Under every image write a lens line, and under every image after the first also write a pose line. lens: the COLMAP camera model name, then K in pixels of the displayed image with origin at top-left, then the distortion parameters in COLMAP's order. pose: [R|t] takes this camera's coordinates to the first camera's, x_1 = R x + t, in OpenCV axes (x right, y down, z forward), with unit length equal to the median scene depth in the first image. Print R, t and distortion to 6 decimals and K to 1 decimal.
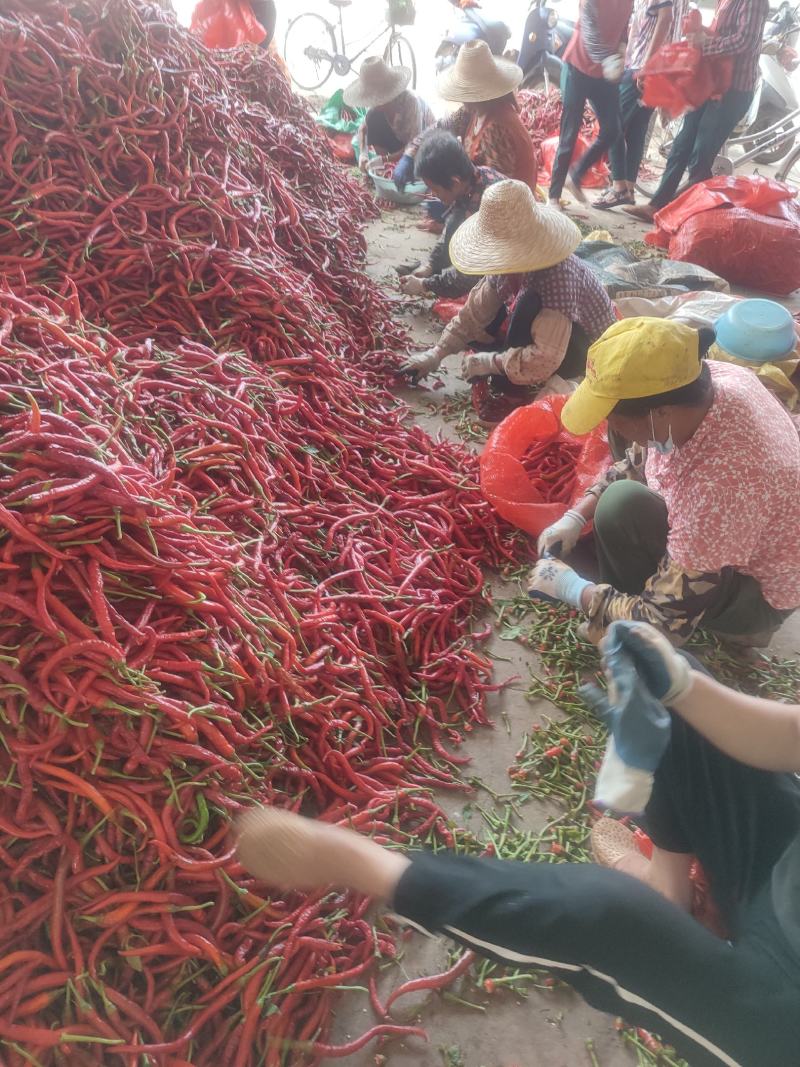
lens RADIAL K [[814.2, 0, 400.0], [0, 814.2, 533.5], [0, 0, 1]] dist [0.064335, -0.075771]
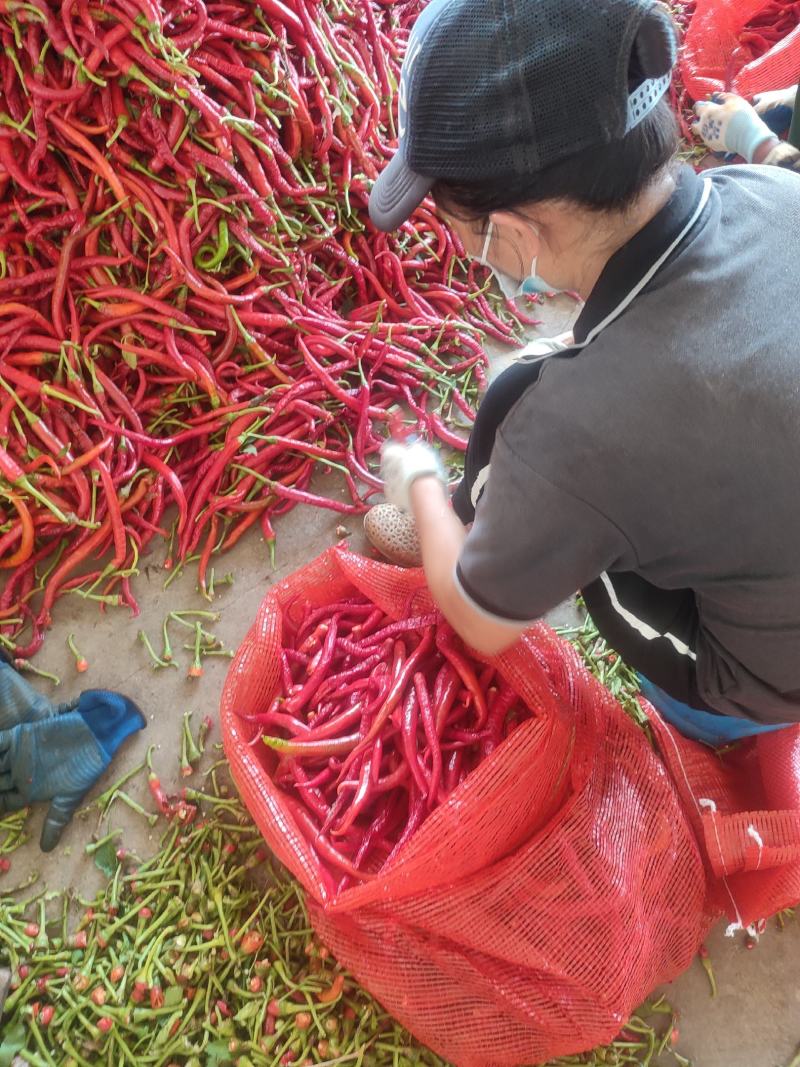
lens RADIAL K [[814.2, 0, 400.0], [0, 814.2, 533.5], [0, 0, 1]] dist [0.064335, -0.075771]
pose [[0.939401, 0.325766, -0.106781, 0.156116], [-0.252065, 0.867464, 0.428916, 0.175459], [0.232355, -0.376009, 0.897011, 0.084577]]
